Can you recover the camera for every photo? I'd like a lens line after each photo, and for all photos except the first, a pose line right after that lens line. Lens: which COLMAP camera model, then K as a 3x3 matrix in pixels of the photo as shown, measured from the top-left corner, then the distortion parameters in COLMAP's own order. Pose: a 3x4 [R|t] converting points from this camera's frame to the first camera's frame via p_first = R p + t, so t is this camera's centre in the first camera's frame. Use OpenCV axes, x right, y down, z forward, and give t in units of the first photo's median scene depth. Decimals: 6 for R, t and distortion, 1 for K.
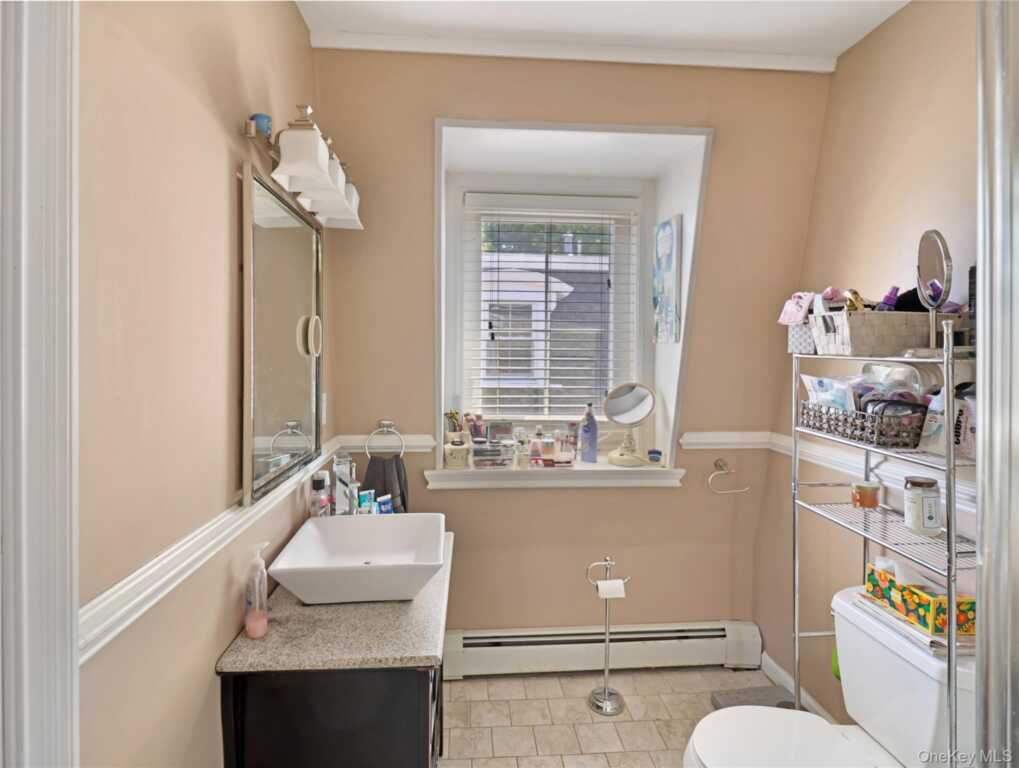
lens RADIAL K [[527.3, 0, 508.2], [0, 527.3, 353.6], [0, 0, 1]] dist [0.002342, -0.016990]
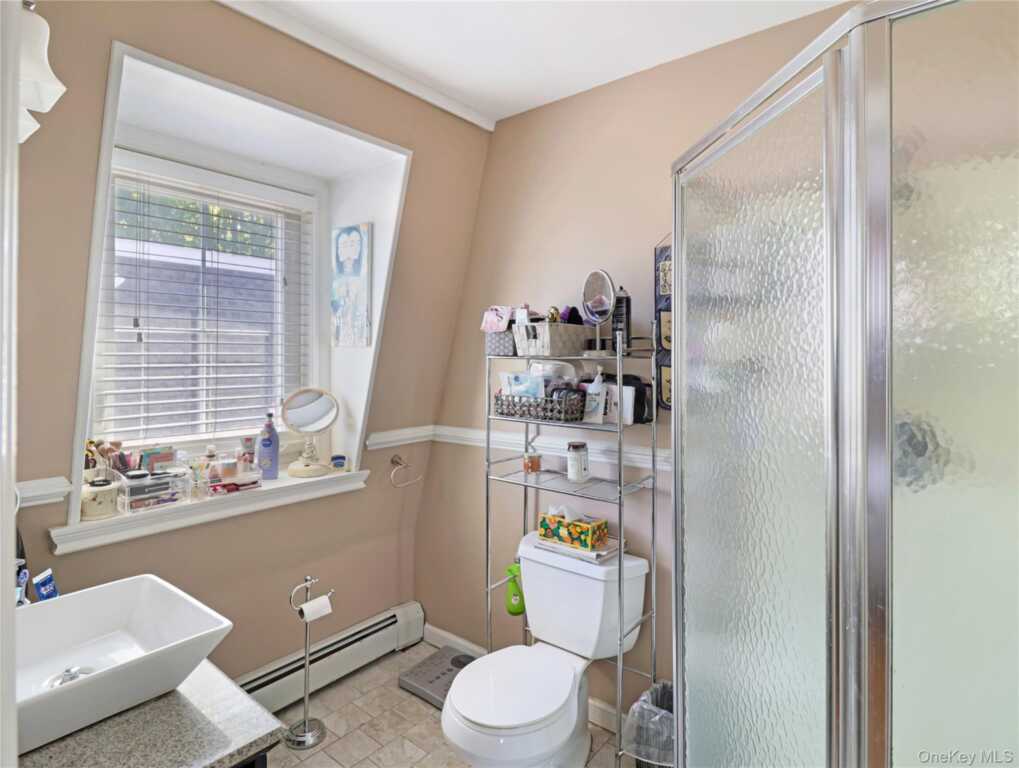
lens RADIAL K [[535.1, 0, 509.2], [0, 535.1, 347.9], [0, 0, 1]] dist [0.005175, -0.018100]
pose [[0.694386, 0.002610, 0.719598, -0.278763], [0.012633, 0.999795, -0.015817, 0.002415], [-0.719492, 0.020074, 0.694211, 0.091985]]
